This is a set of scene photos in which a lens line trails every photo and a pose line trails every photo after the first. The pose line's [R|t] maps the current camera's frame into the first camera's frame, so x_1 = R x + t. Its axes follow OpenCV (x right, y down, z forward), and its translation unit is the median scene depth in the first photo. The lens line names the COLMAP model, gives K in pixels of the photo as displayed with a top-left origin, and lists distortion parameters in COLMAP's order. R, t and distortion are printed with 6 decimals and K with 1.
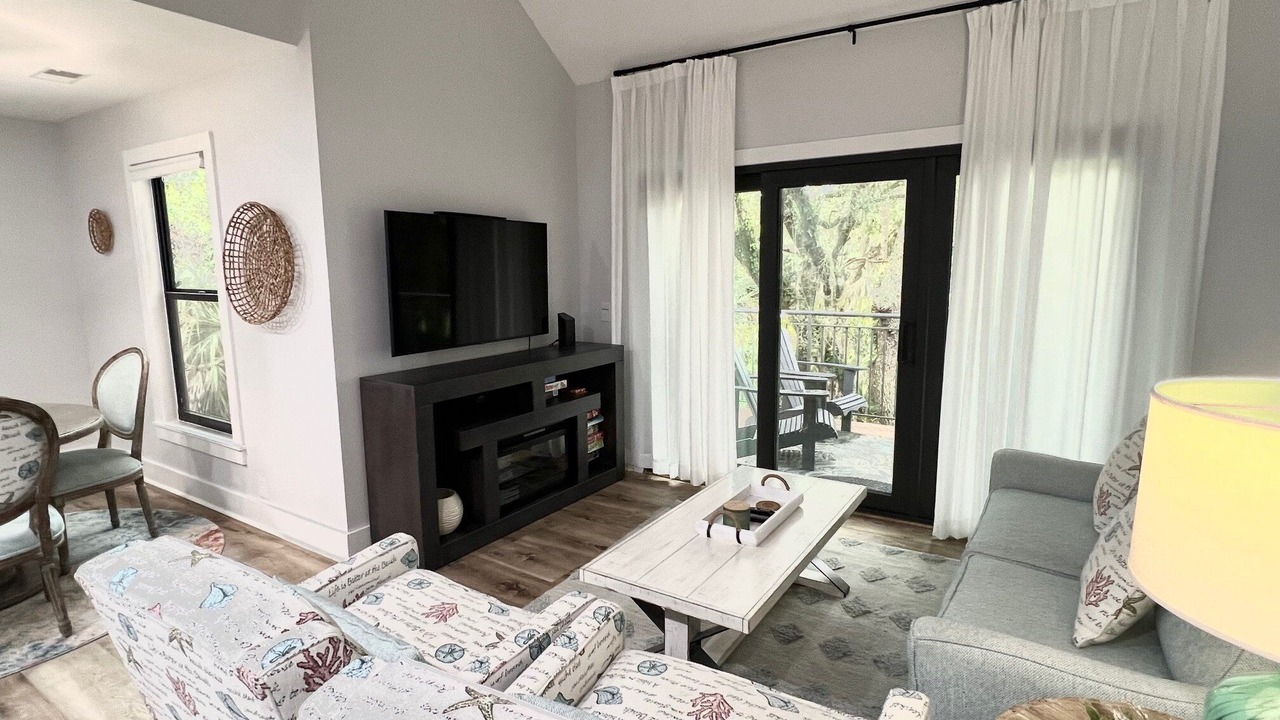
lens RADIAL K [[654.0, 0, 638.4], [0, 654.0, 361.3], [0, 0, 1]] dist [0.007053, -0.000253]
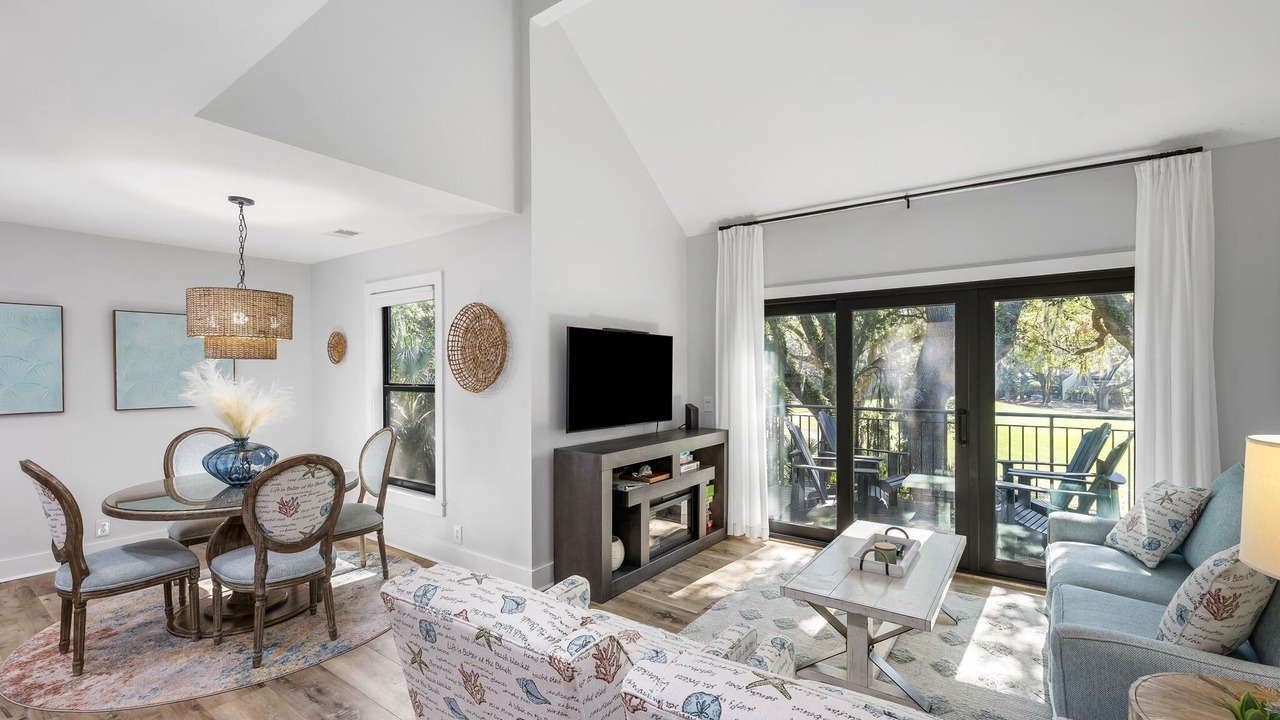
lens RADIAL K [[515.8, 0, 654.5], [0, 515.8, 378.1], [0, 0, 1]] dist [0.001691, 0.000754]
pose [[0.998494, 0.010234, -0.053894, -0.153172], [-0.017540, 0.990430, -0.136900, 0.023045], [0.051977, 0.137639, 0.989118, -0.040439]]
